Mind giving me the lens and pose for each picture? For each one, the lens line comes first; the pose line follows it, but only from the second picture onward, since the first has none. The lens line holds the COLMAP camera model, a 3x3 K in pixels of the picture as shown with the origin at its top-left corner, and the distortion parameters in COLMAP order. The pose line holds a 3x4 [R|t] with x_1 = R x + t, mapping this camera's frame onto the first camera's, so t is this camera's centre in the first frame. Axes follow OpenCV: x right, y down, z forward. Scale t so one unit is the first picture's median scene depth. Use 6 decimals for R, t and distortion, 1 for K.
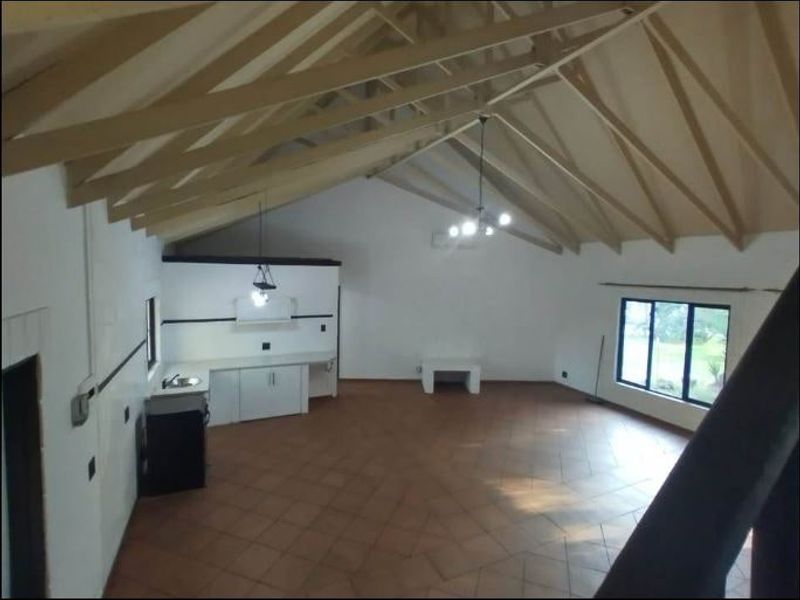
lens RADIAL K [[392.6, 0, 400.2], [0, 392.6, 297.4], [0, 0, 1]] dist [0.006616, 0.000977]
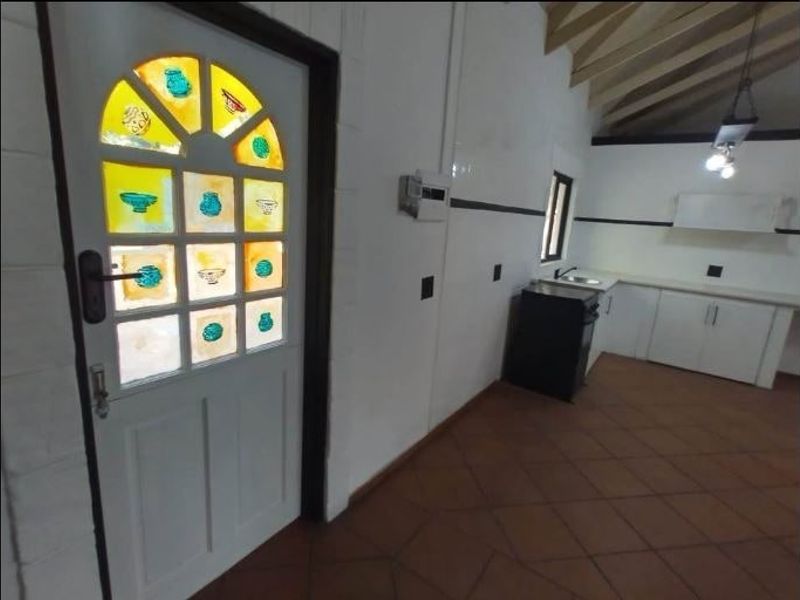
lens RADIAL K [[392.6, 0, 399.0], [0, 392.6, 297.4], [0, 0, 1]] dist [0.006616, 0.000977]
pose [[0.501784, 0.189736, -0.843927, -0.041630], [-0.121587, 0.981431, 0.148357, 0.144590], [0.856405, 0.028168, 0.515536, 0.220639]]
